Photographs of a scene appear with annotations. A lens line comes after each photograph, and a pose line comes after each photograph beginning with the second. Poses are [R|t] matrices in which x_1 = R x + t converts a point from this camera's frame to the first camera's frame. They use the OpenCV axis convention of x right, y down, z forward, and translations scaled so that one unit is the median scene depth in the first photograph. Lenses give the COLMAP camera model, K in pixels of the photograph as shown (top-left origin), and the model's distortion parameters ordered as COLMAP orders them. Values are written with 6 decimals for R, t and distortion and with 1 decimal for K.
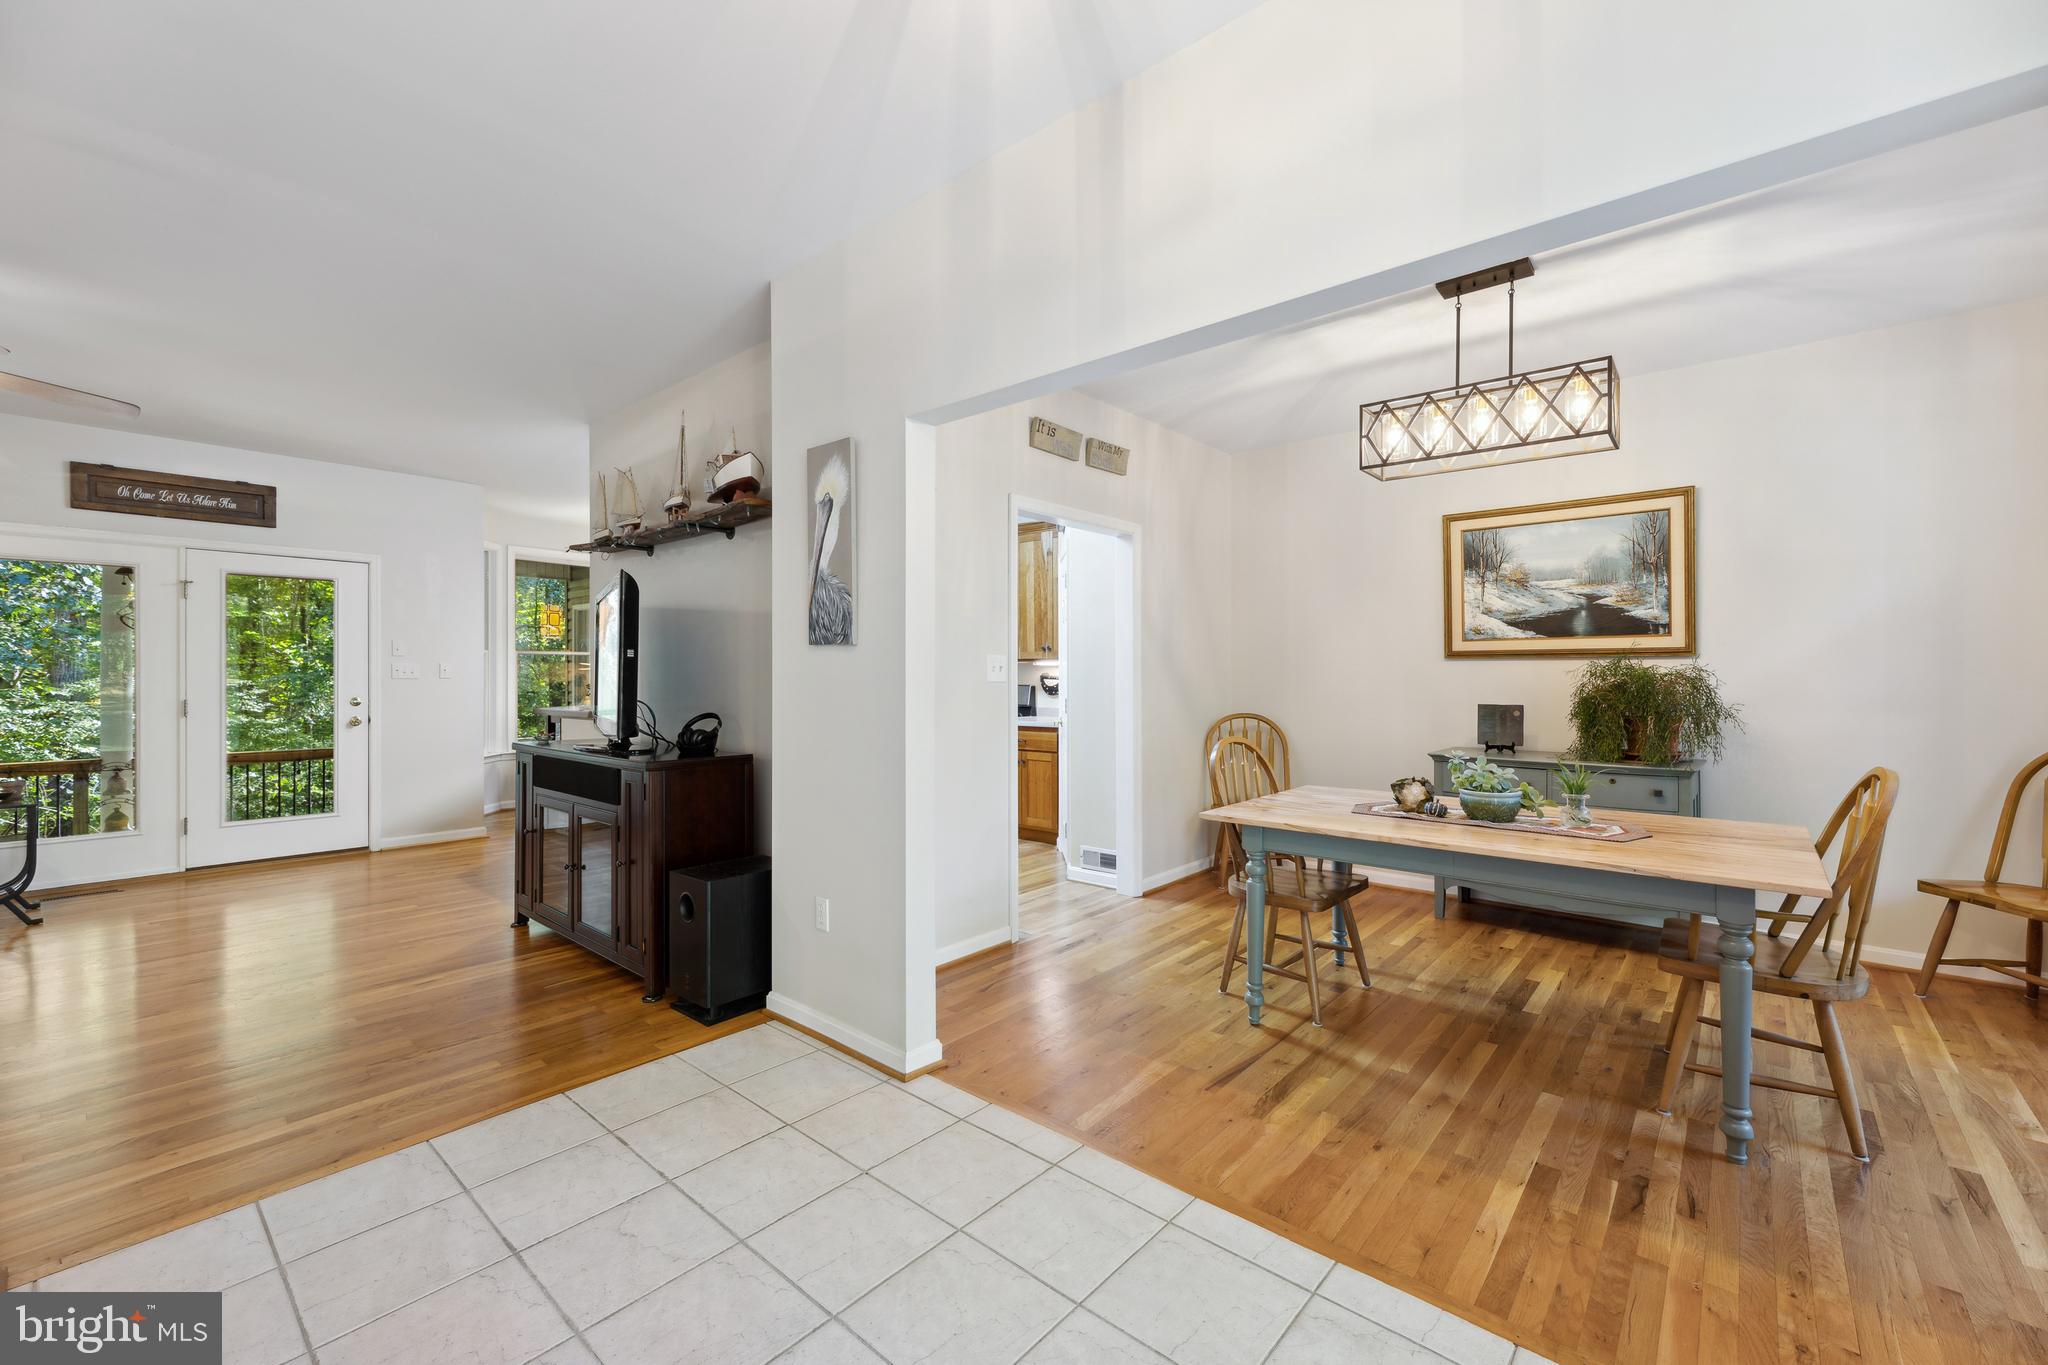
lens RADIAL K [[837.7, 0, 1023.6], [0, 837.7, 674.4], [0, 0, 1]] dist [0.001946, 0.000073]
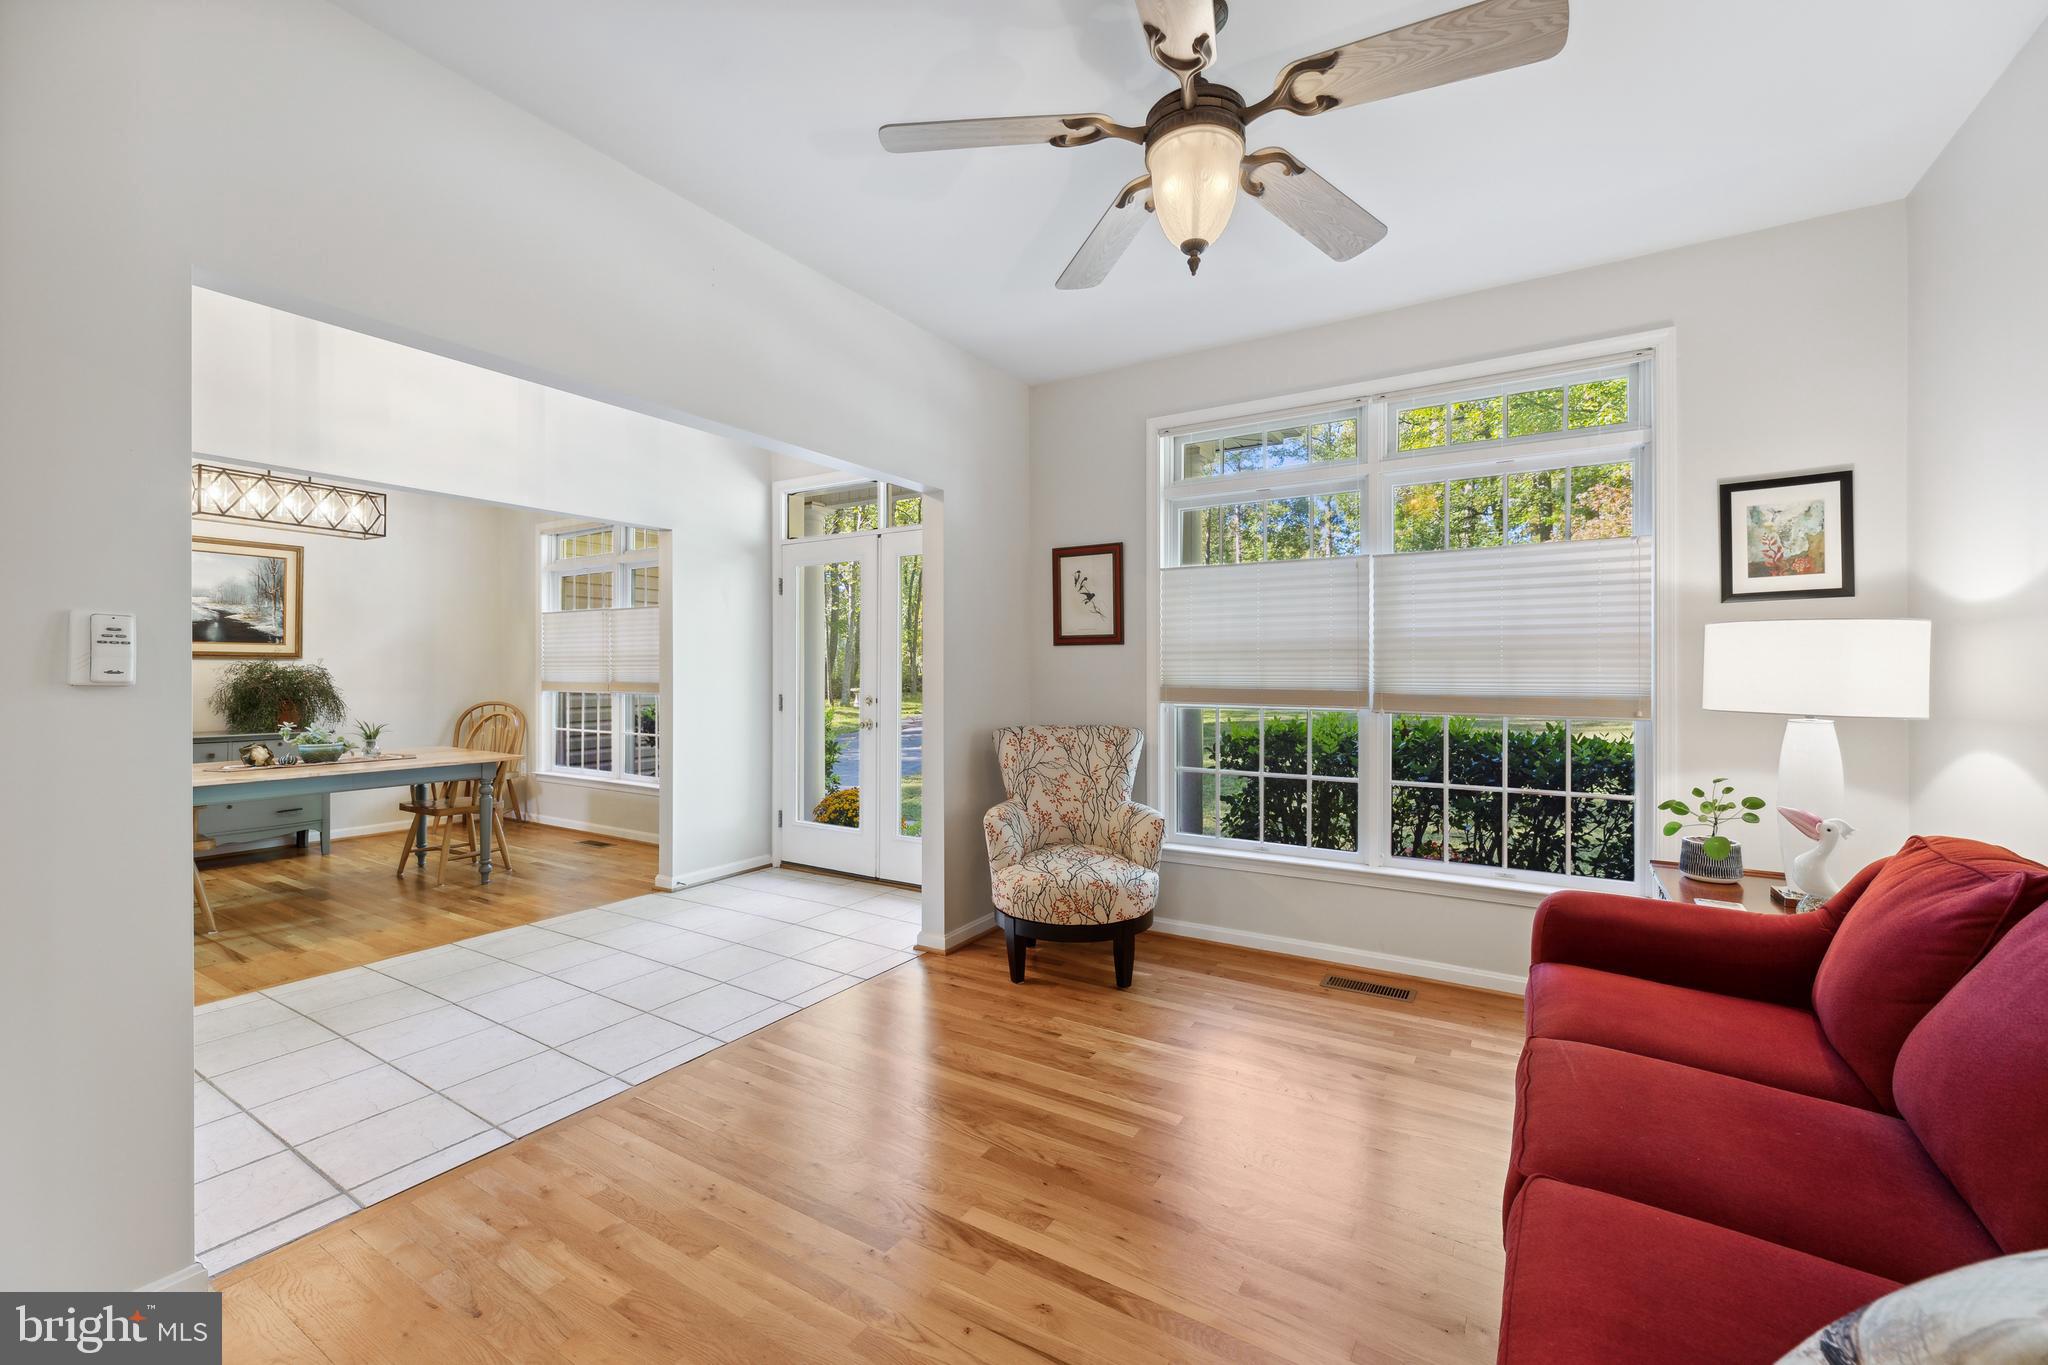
lens RADIAL K [[837.7, 0, 1024.0], [0, 837.7, 671.7], [0, 0, 1]] dist [0.001946, 0.000073]
pose [[-0.148776, 0.000084, 0.988871, -0.863504], [-0.002253, 0.999997, -0.000423, -0.001164], [-0.988868, -0.002291, -0.148775, -0.062004]]
